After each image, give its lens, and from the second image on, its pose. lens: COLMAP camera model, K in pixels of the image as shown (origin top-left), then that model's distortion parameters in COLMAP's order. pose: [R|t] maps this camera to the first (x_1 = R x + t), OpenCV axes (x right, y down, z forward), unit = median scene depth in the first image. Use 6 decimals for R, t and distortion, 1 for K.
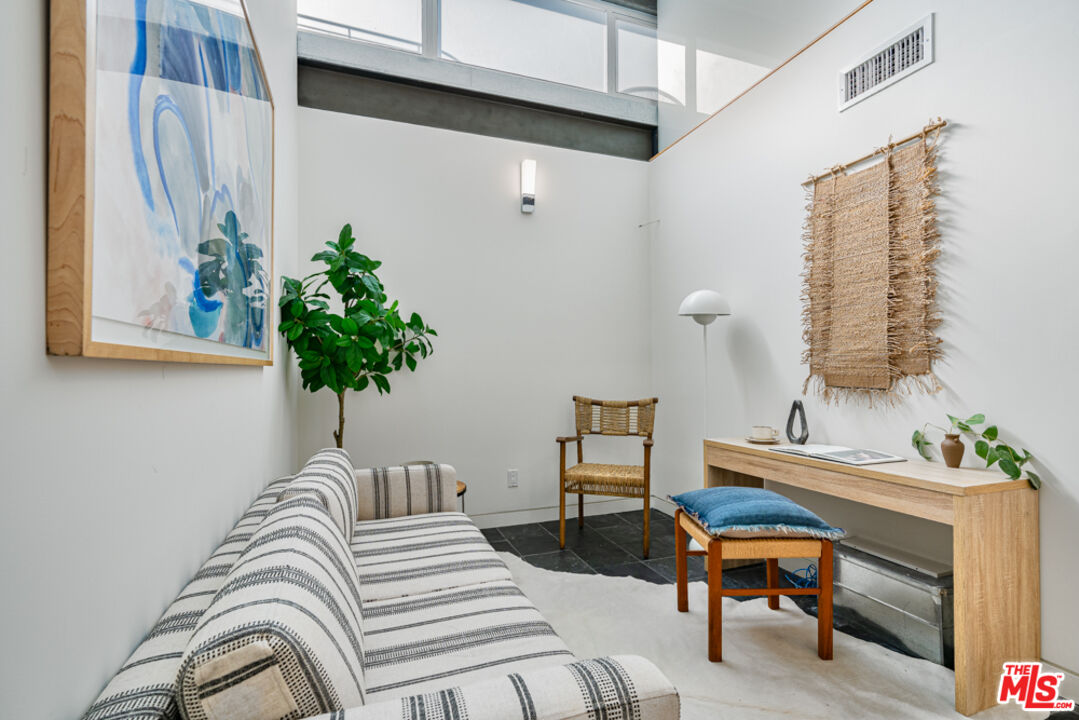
lens RADIAL K [[495.8, 0, 537.5], [0, 495.8, 368.3], [0, 0, 1]] dist [-0.003228, 0.000223]
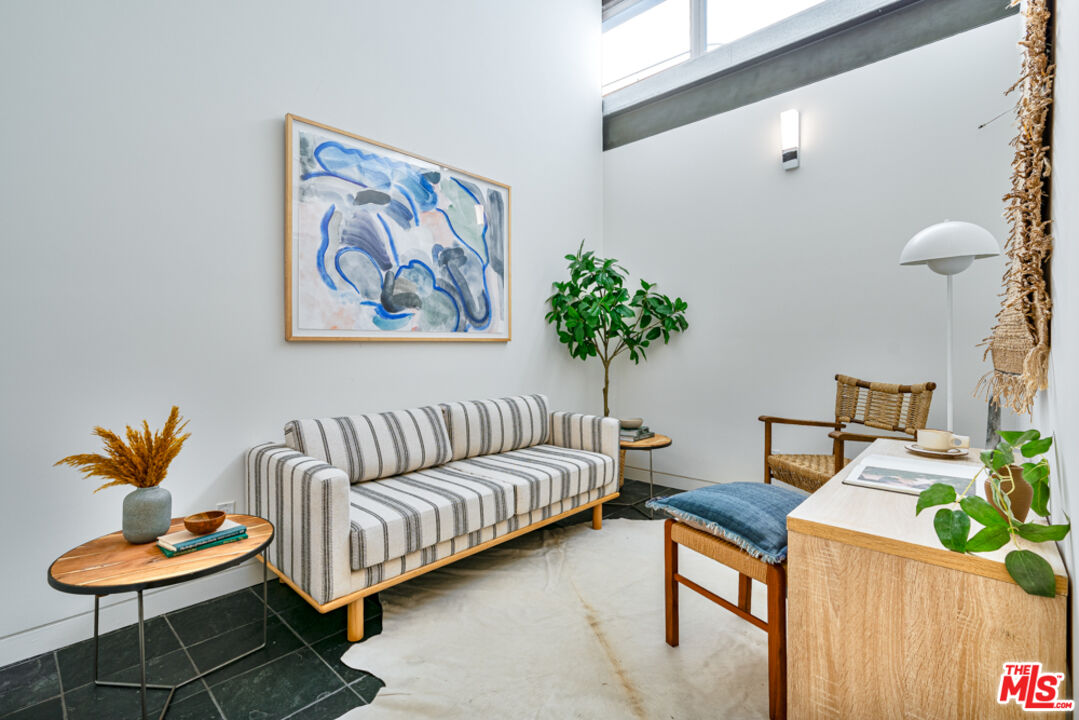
lens RADIAL K [[495.8, 0, 533.6], [0, 495.8, 350.1], [0, 0, 1]] dist [-0.003228, 0.000223]
pose [[0.452461, 0.009308, -0.891736, 0.632786], [0.004581, 0.999908, 0.012762, 0.002237], [0.891772, -0.009859, 0.452377, 0.189781]]
